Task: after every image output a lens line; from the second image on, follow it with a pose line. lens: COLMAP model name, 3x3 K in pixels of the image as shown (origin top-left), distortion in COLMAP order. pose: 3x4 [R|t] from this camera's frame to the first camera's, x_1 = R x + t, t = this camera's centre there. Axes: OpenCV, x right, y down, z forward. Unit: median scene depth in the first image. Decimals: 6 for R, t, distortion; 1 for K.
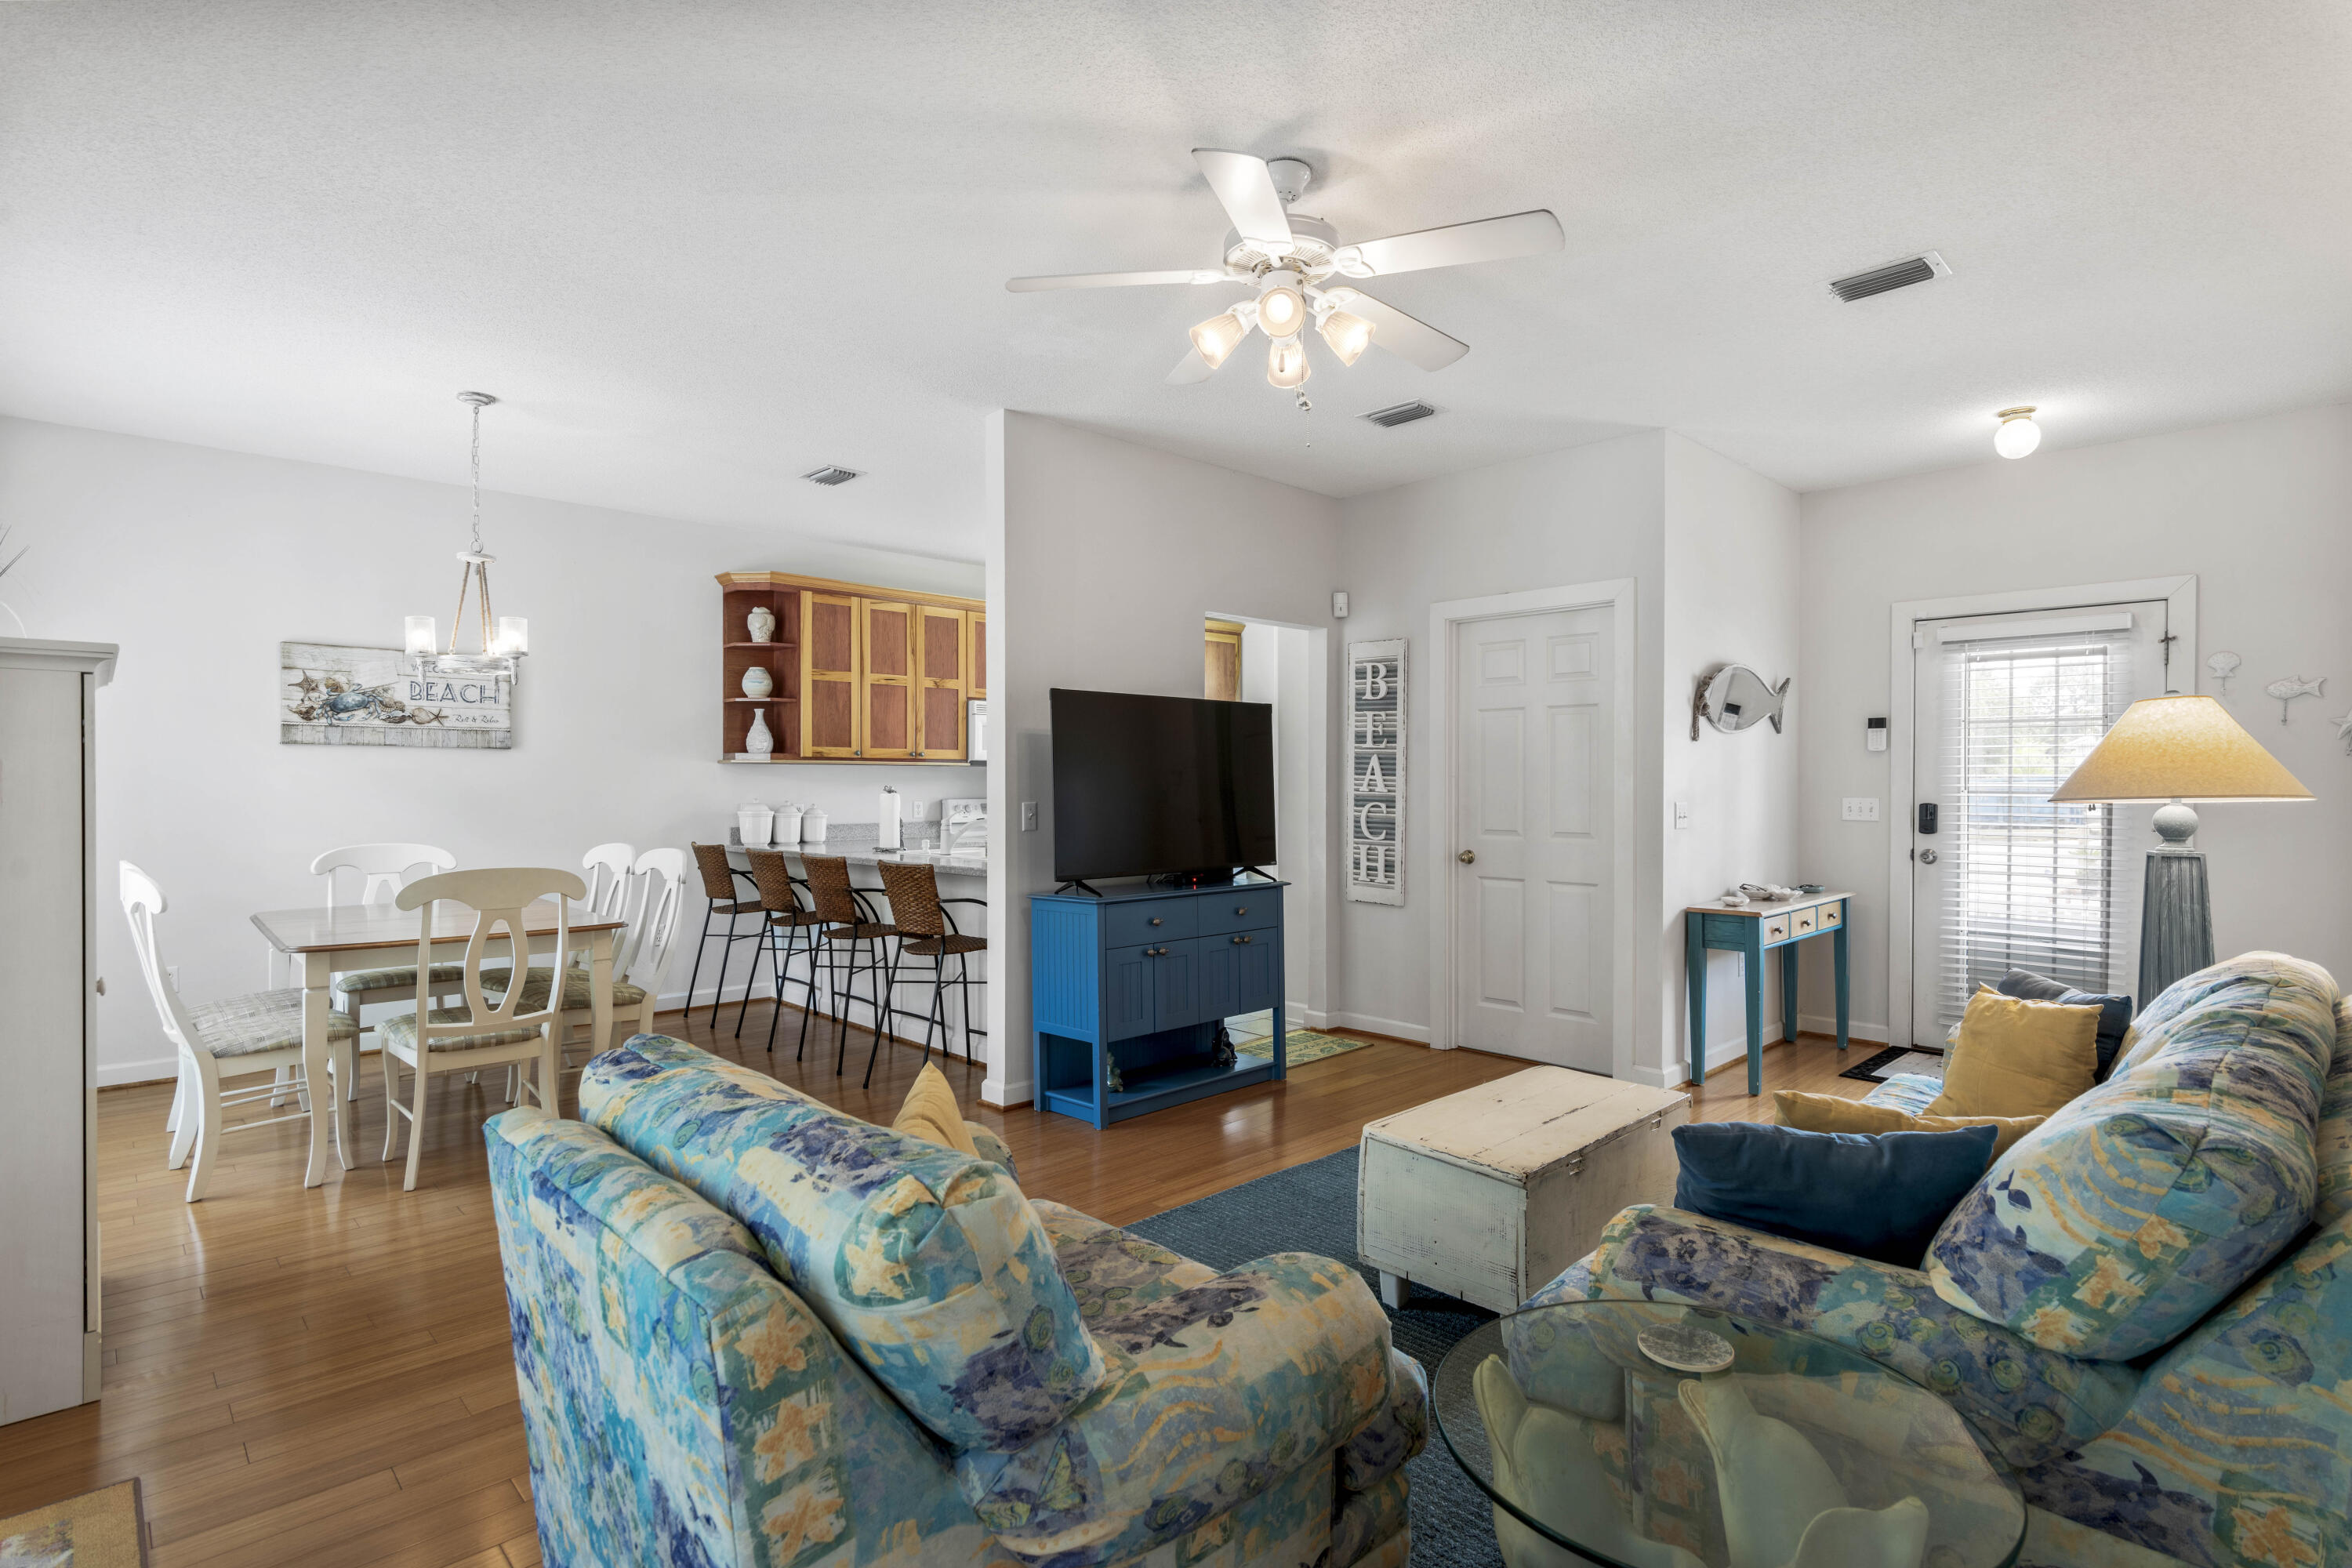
lens RADIAL K [[1145.6, 0, 1173.7], [0, 1145.6, 807.9], [0, 0, 1]] dist [0.000486, -0.000341]
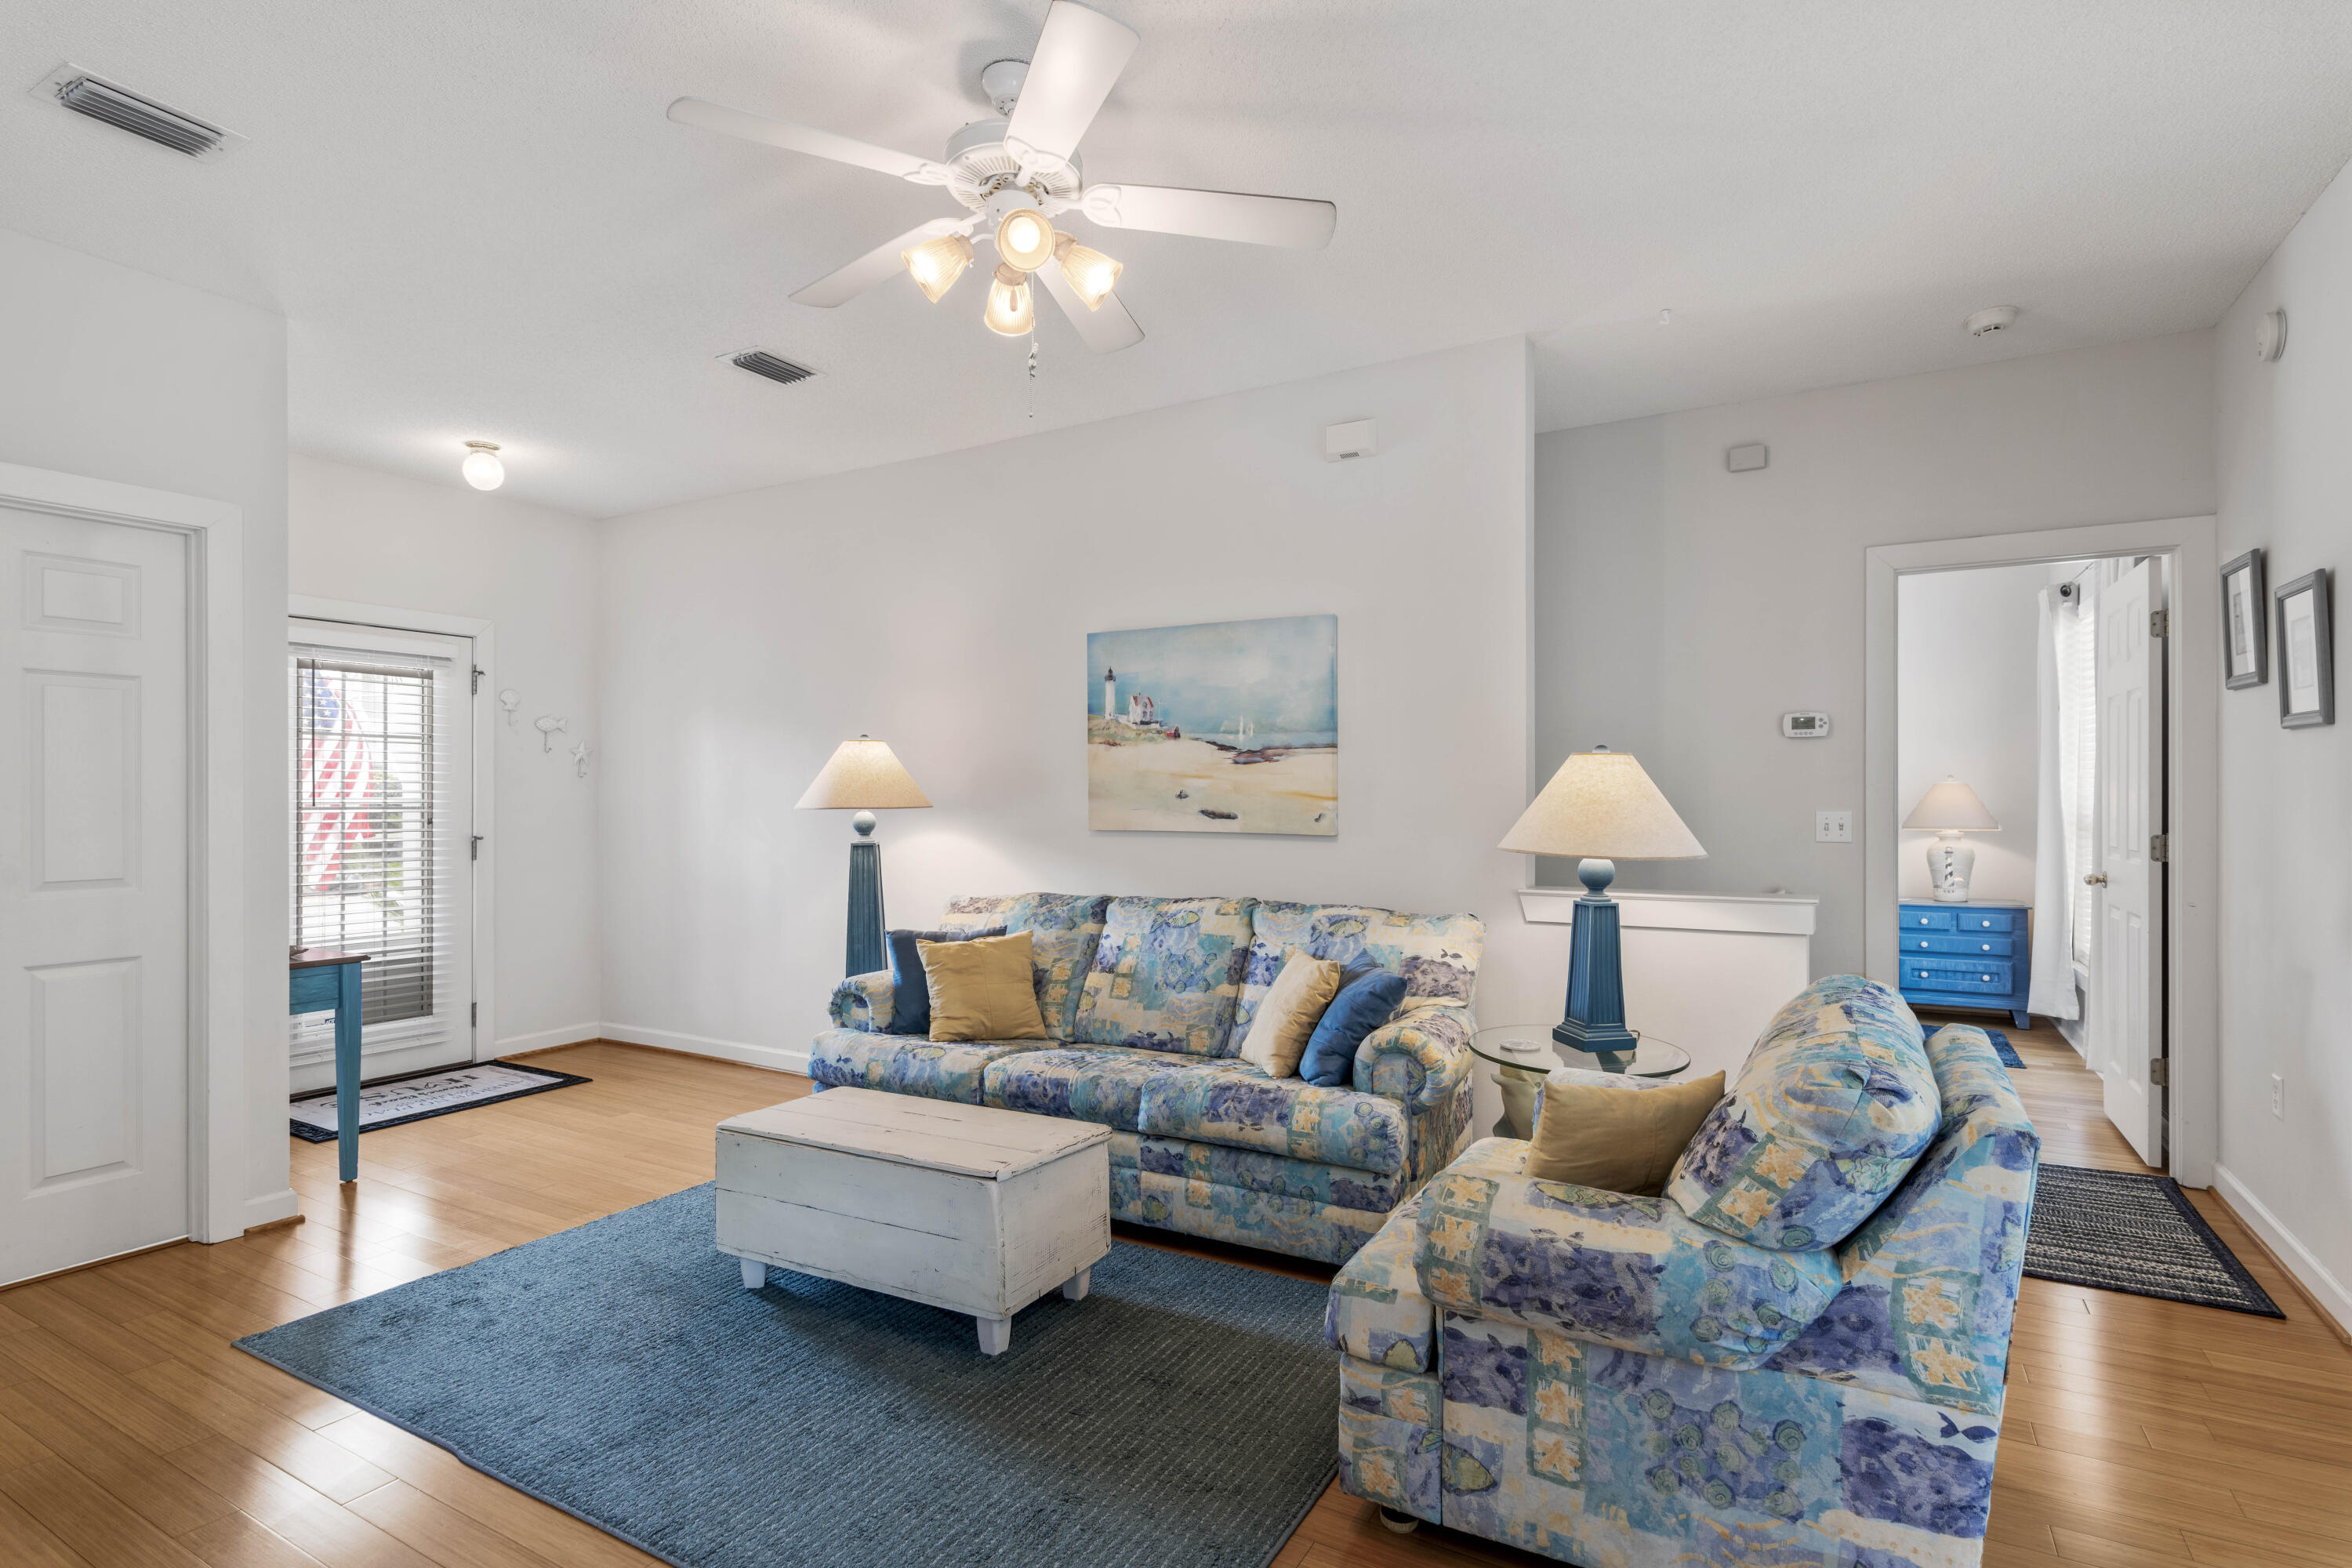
lens RADIAL K [[1140.1, 0, 1206.9], [0, 1140.1, 813.7], [0, 0, 1]] dist [0.000398, 0.000588]
pose [[-0.281930, -0.014067, 0.959332, -0.370292], [0.026480, 0.999398, 0.022436, -0.010503], [-0.959070, 0.031729, -0.281387, 0.532043]]
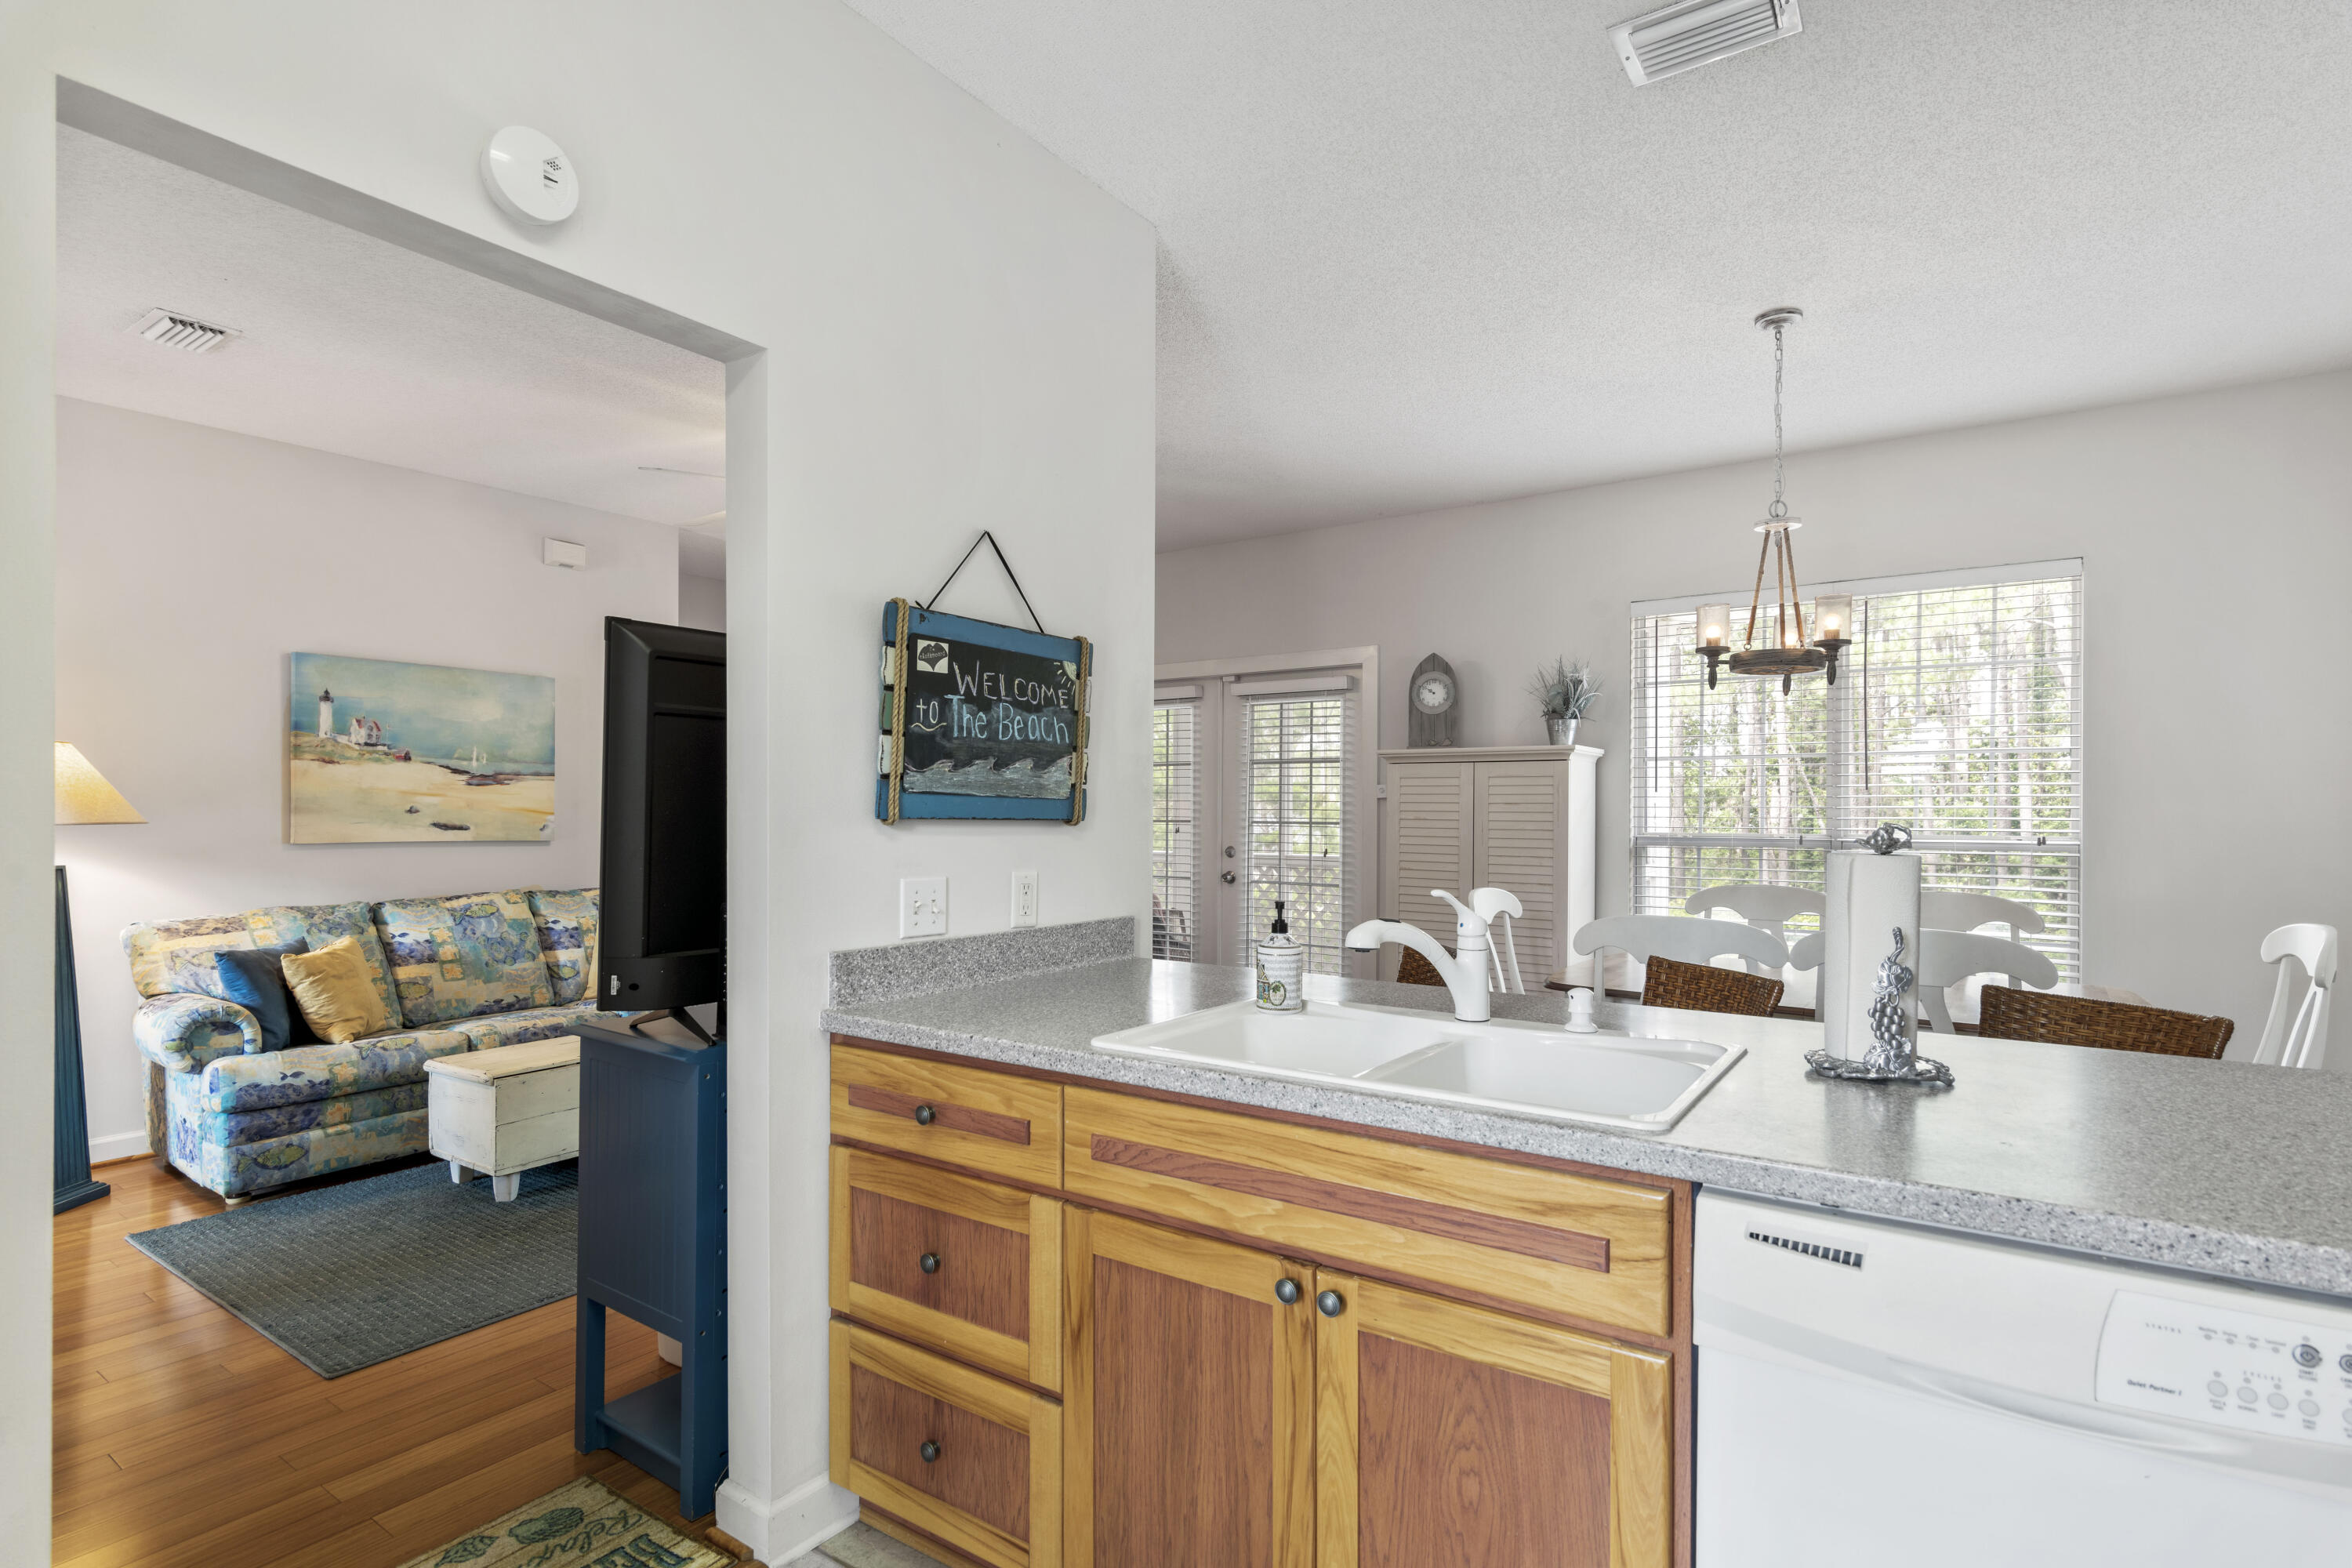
lens RADIAL K [[1145.6, 0, 1173.7], [0, 1145.6, 807.9], [0, 0, 1]] dist [0.000486, -0.000341]
pose [[-0.981477, -0.003631, -0.191546, -0.046378], [-0.007457, 0.999787, 0.019255, -0.029095], [0.191435, 0.020327, -0.981295, 1.300512]]
